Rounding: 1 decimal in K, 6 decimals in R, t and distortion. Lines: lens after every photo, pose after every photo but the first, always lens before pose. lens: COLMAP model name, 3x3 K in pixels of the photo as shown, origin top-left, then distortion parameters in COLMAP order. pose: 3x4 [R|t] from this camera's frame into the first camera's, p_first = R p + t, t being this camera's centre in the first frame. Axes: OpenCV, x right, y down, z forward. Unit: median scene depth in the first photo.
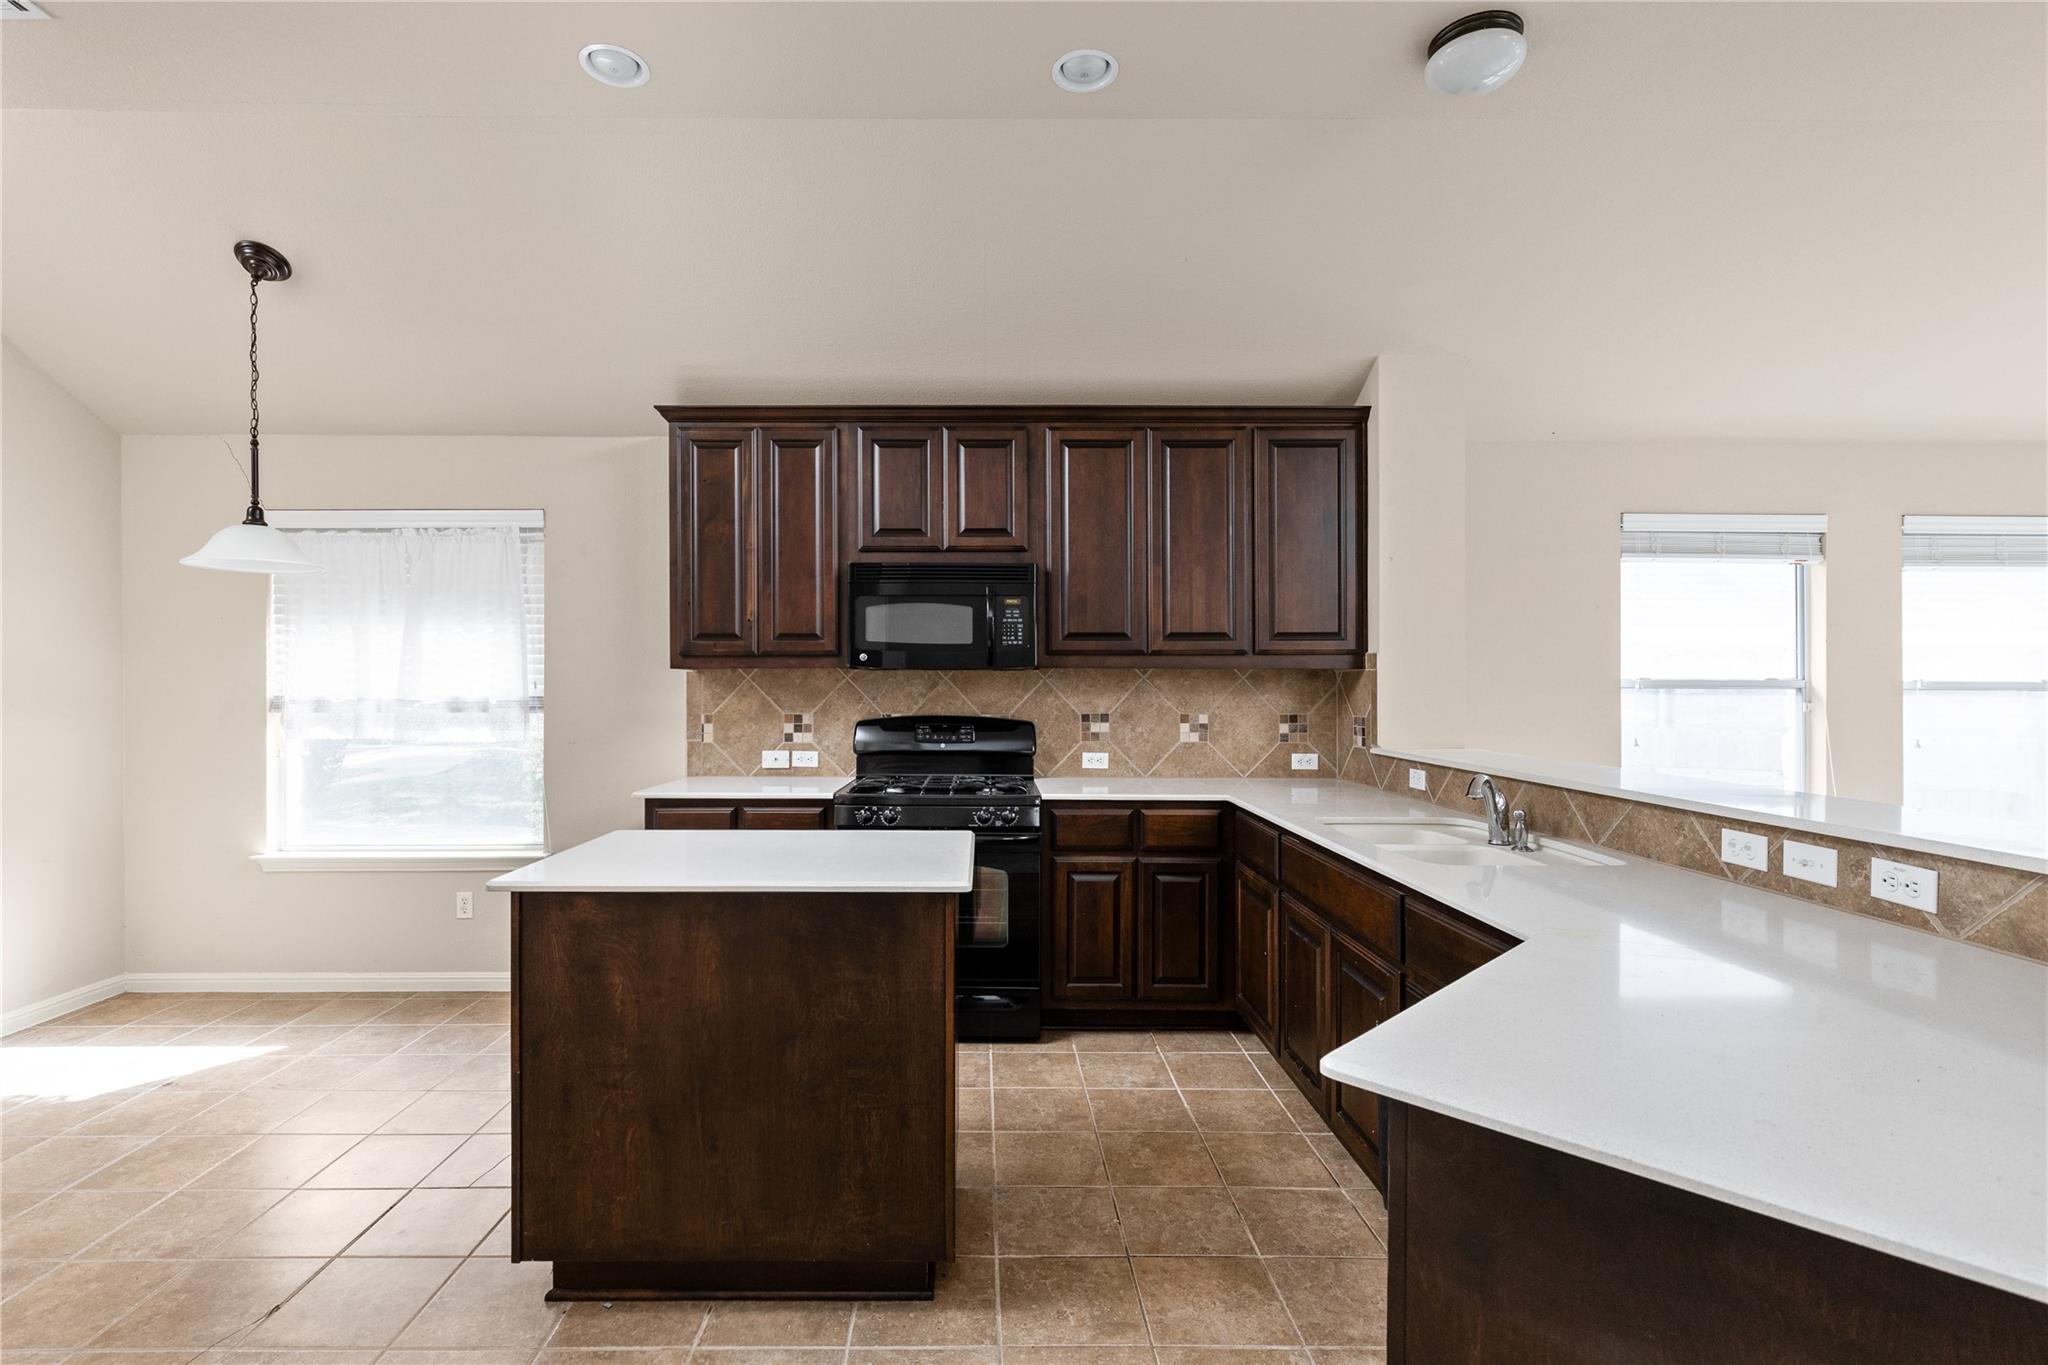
lens RADIAL K [[948.9, 0, 979.9], [0, 948.9, 689.7], [0, 0, 1]] dist [0.009801, -0.002578]
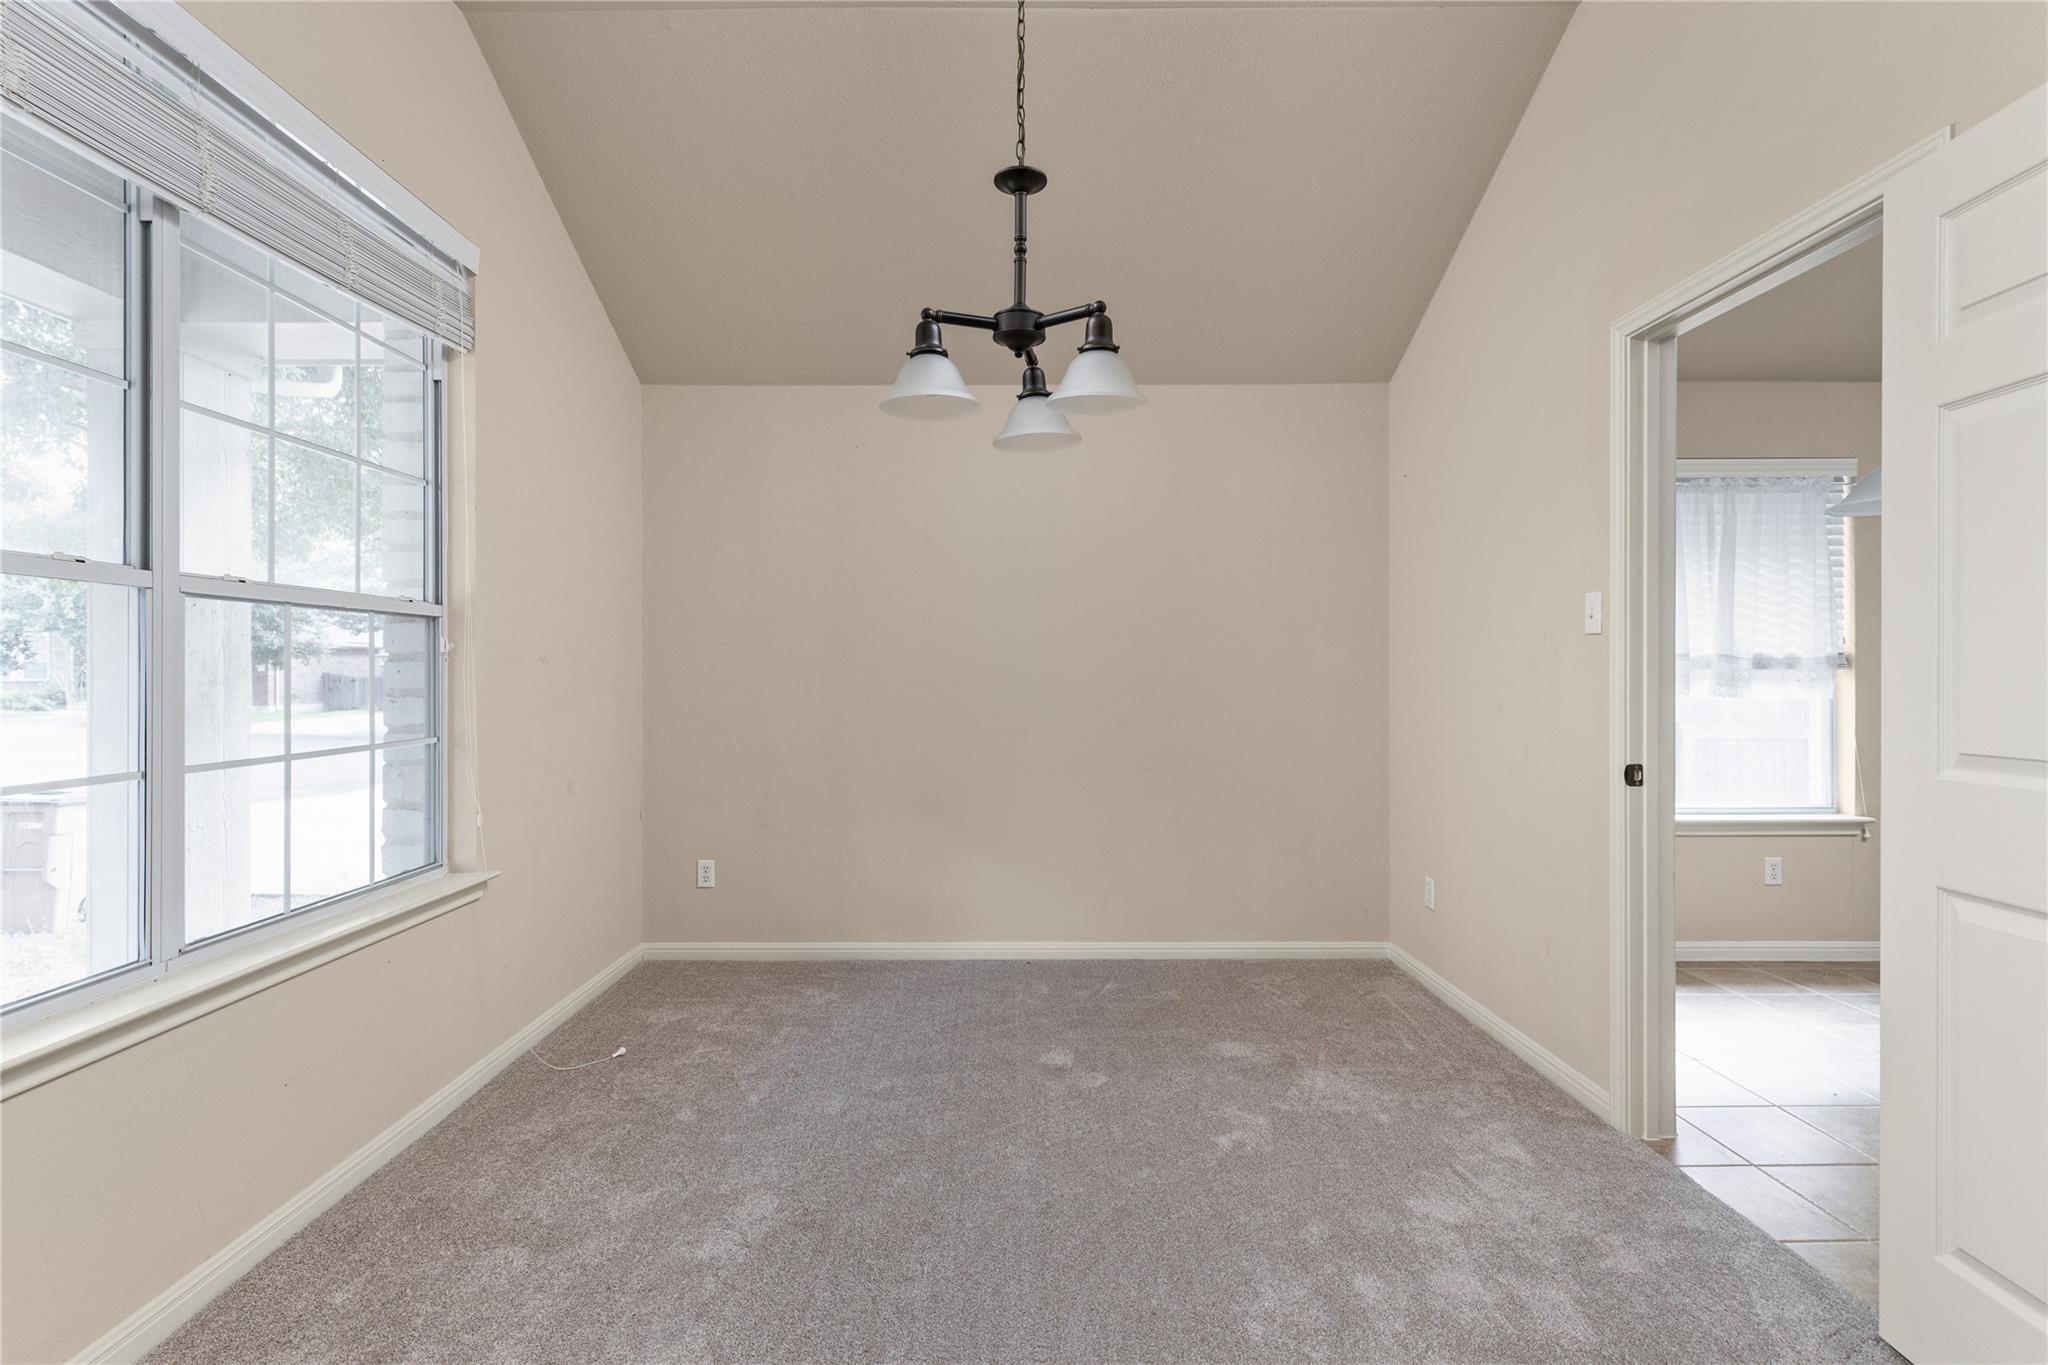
lens RADIAL K [[948.9, 0, 1033.3], [0, 948.9, 679.8], [0, 0, 1]] dist [0.009801, -0.002578]
pose [[0.999867, 0.001390, 0.016267, -1.333127], [-0.001339, 0.999994, -0.003162, 0.039153], [-0.016271, 0.003140, 0.999863, 0.053099]]
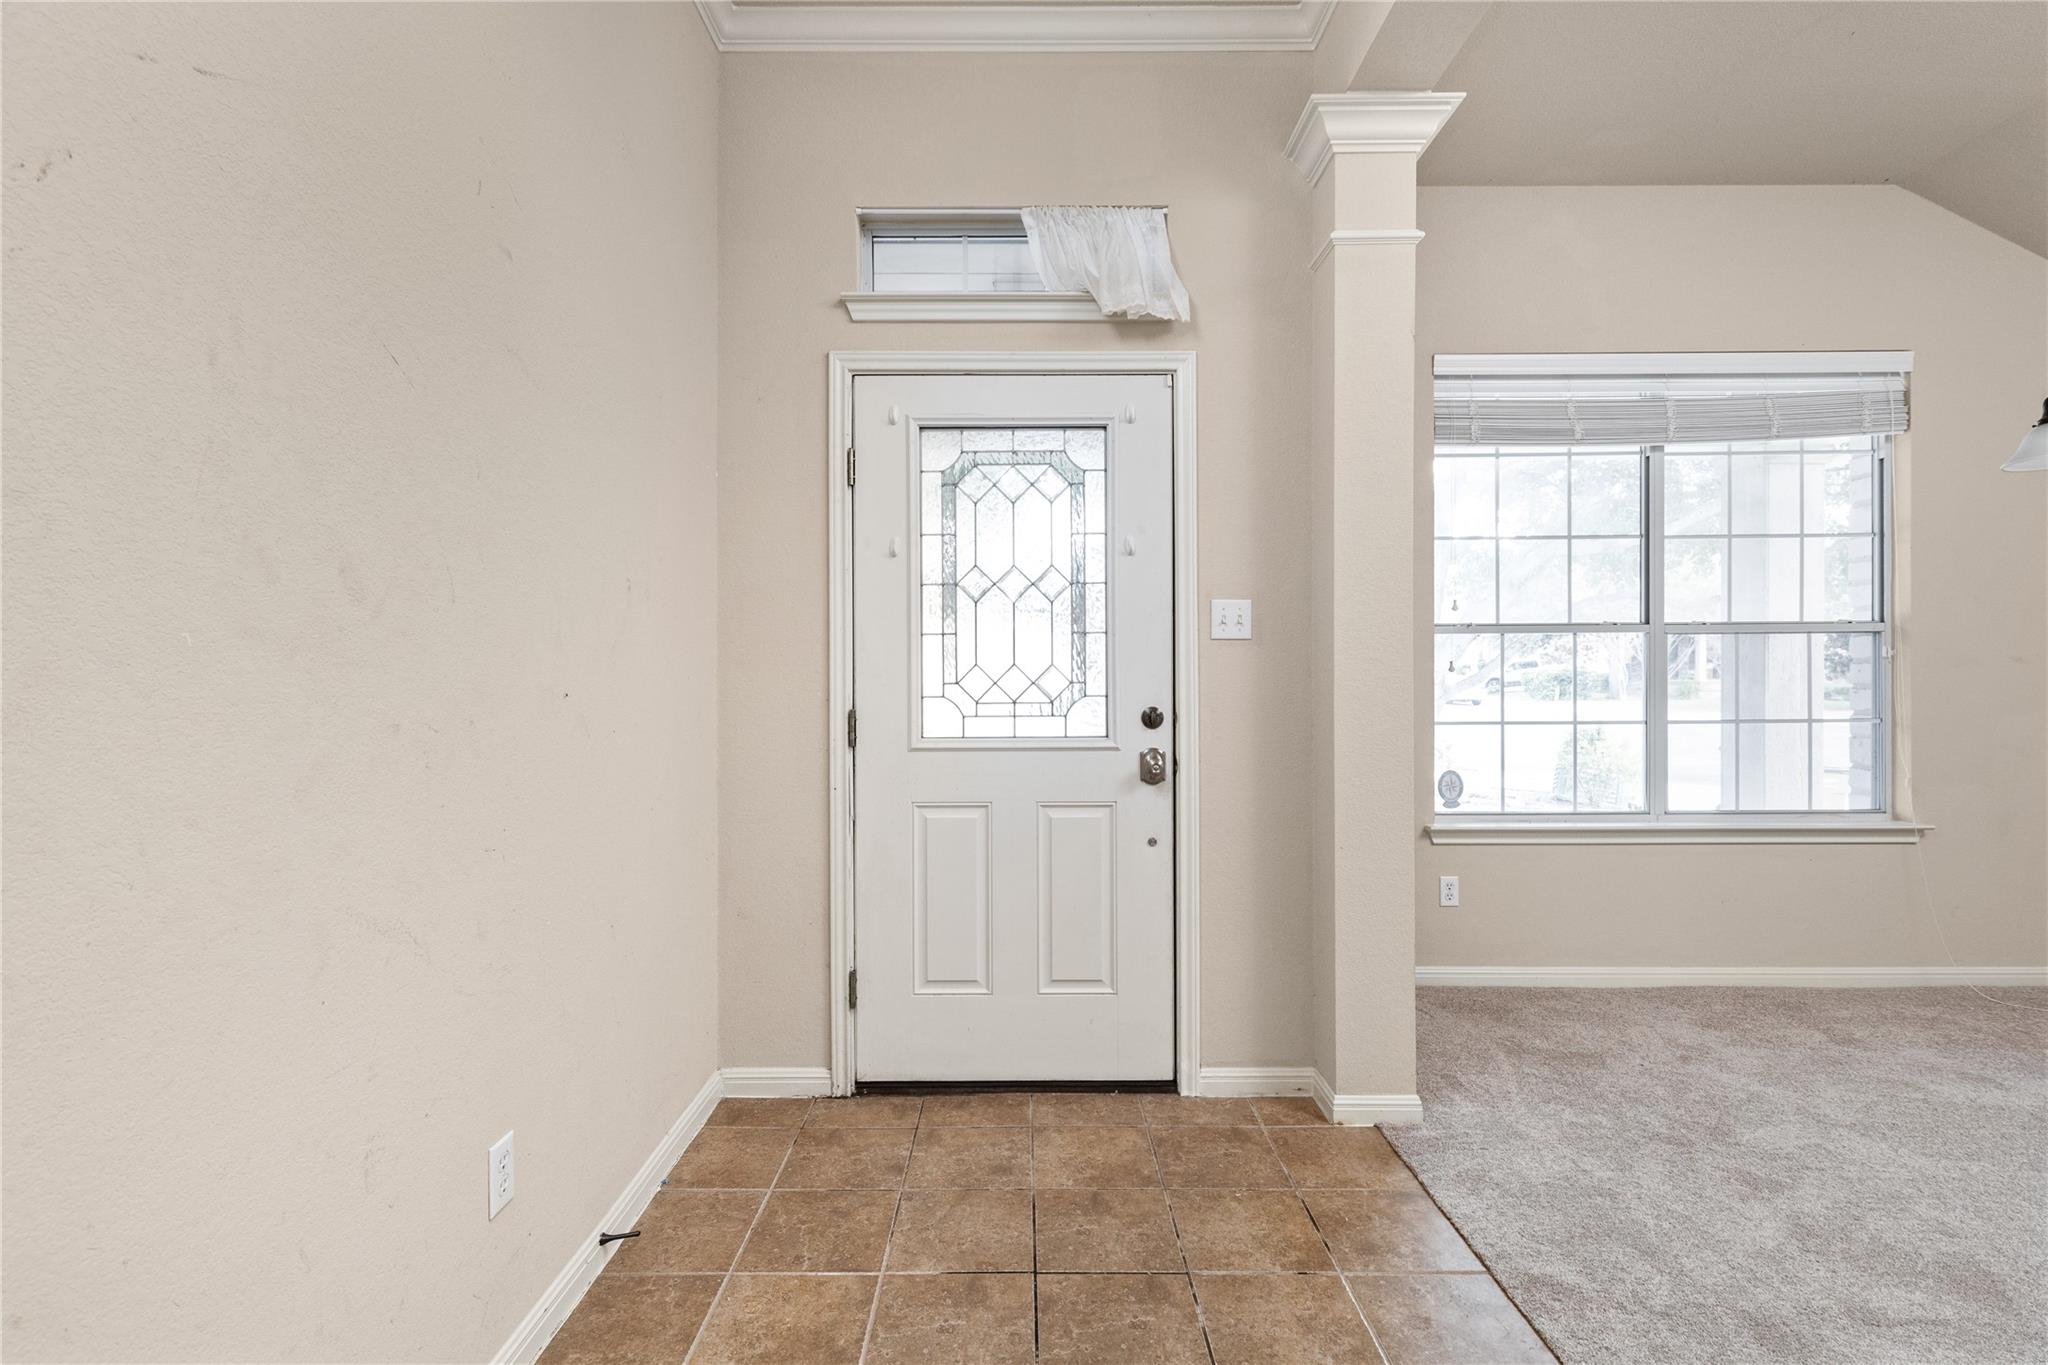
lens RADIAL K [[948.9, 0, 1006.2], [0, 948.9, 677.1], [0, 0, 1]] dist [0.009801, -0.002578]
pose [[0.005650, 0.003584, -0.999978, -0.829462], [-0.003050, 0.999989, 0.003567, 0.036911], [0.999979, 0.003029, 0.005661, -0.119089]]
